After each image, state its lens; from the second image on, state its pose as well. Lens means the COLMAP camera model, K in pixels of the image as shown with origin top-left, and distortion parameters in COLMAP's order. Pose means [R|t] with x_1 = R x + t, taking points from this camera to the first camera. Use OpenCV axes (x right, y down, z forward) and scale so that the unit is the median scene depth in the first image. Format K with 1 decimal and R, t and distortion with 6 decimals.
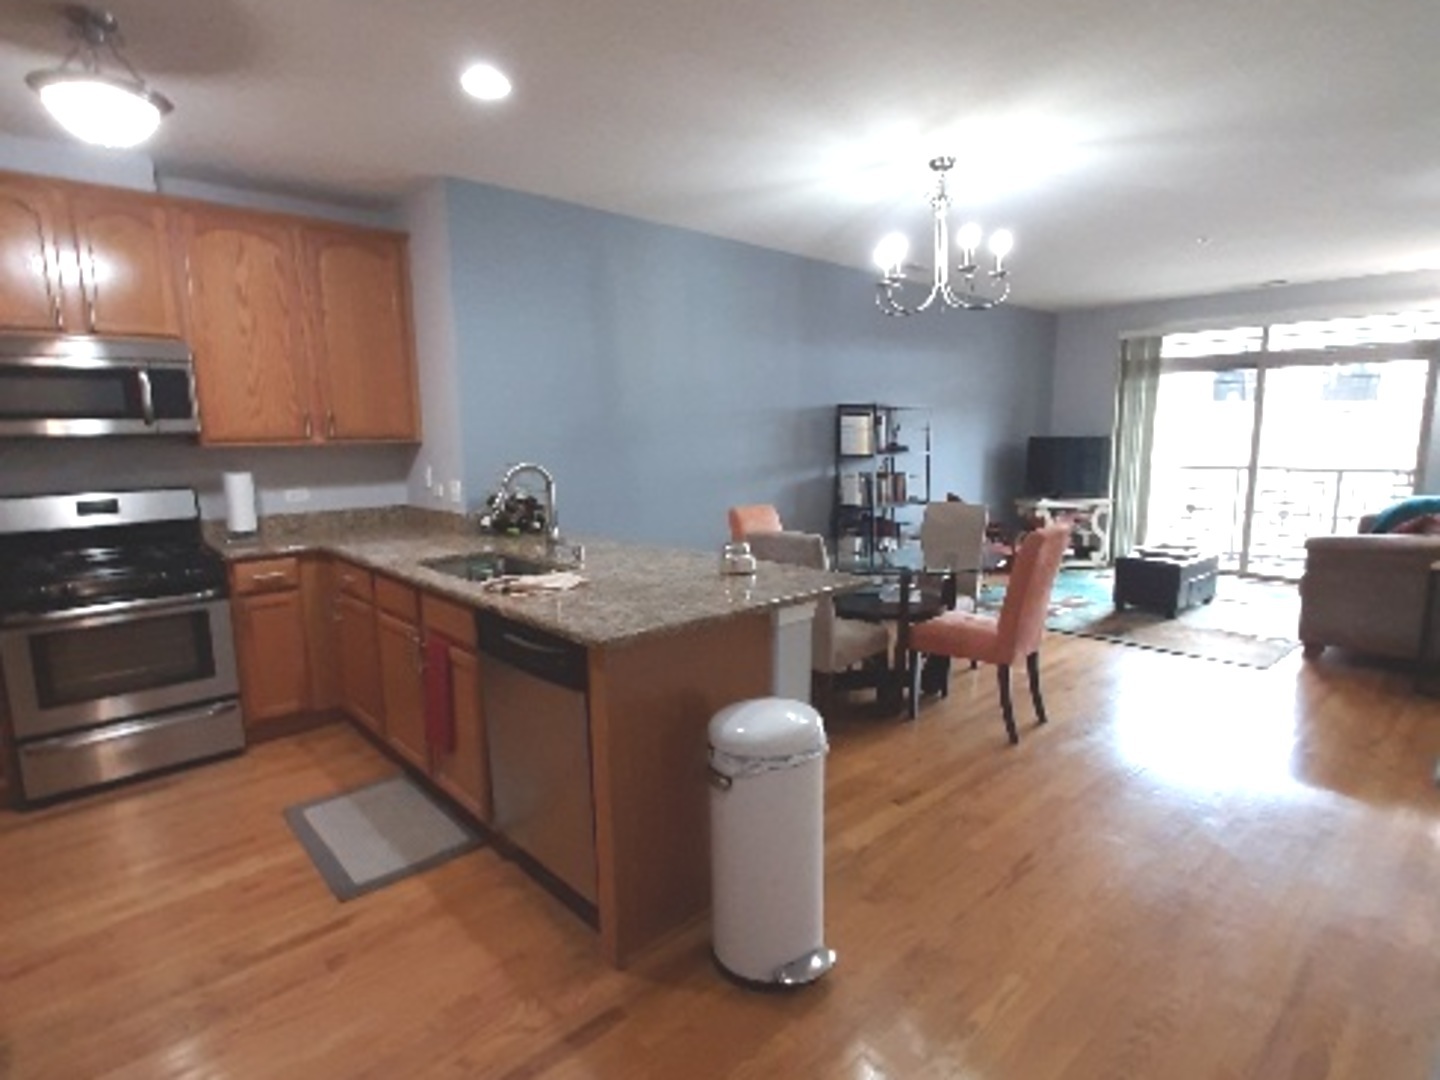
lens RADIAL K [[755.3, 0, 717.9], [0, 755.3, 547.3], [0, 0, 1]] dist [0.002121, 0.000079]
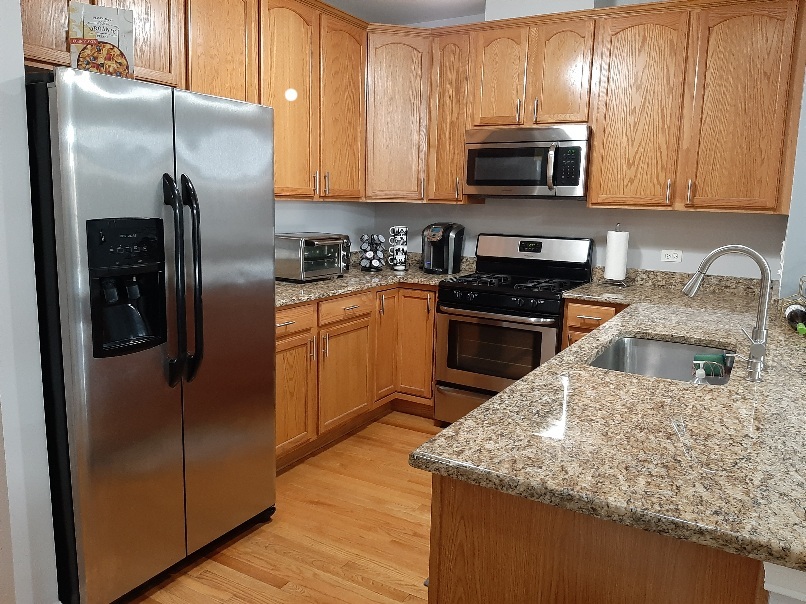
lens RADIAL K [[630.9, 0, 403.0], [0, 630.9, 302.0], [0, 0, 1]] dist [0.017888, -0.002293]
pose [[0.300277, 0.181800, -0.936367, 0.243251], [-0.174595, 0.975559, 0.133420, -0.067426], [0.937737, 0.123422, 0.324679, 0.390999]]
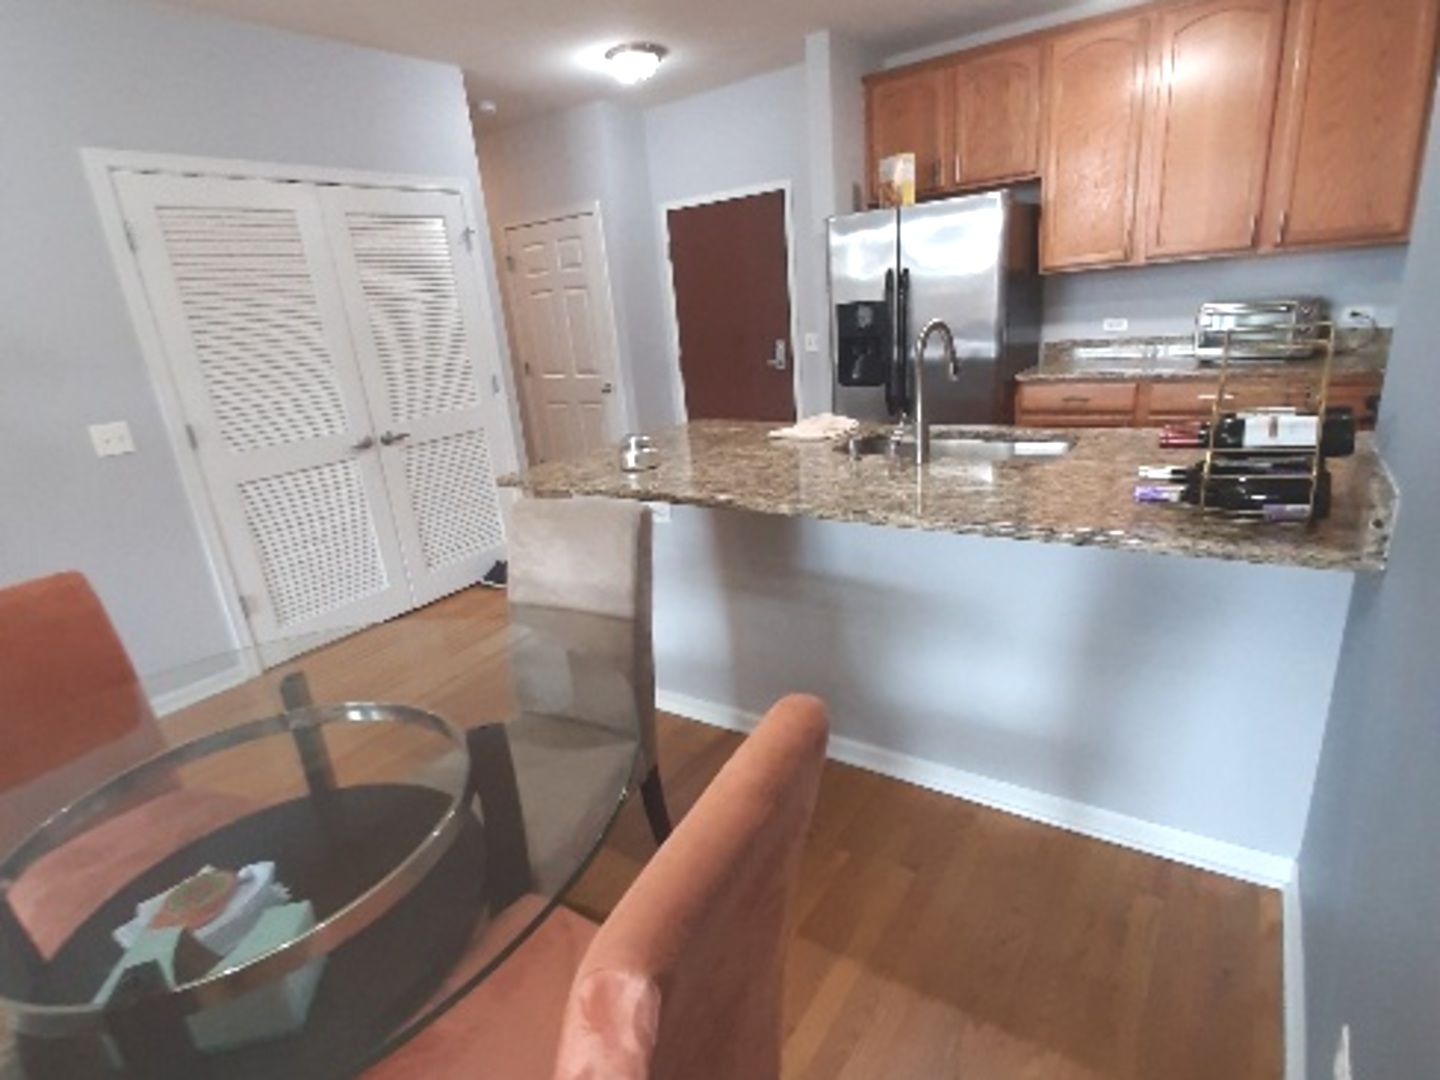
lens RADIAL K [[755.3, 0, 717.9], [0, 755.3, 547.3], [0, 0, 1]] dist [0.002121, 0.000079]
pose [[-0.966750, 0.175212, -0.186267, 0.094729], [0.073134, 0.887400, 0.455162, -0.227372], [0.245043, 0.426405, -0.870708, 1.406208]]
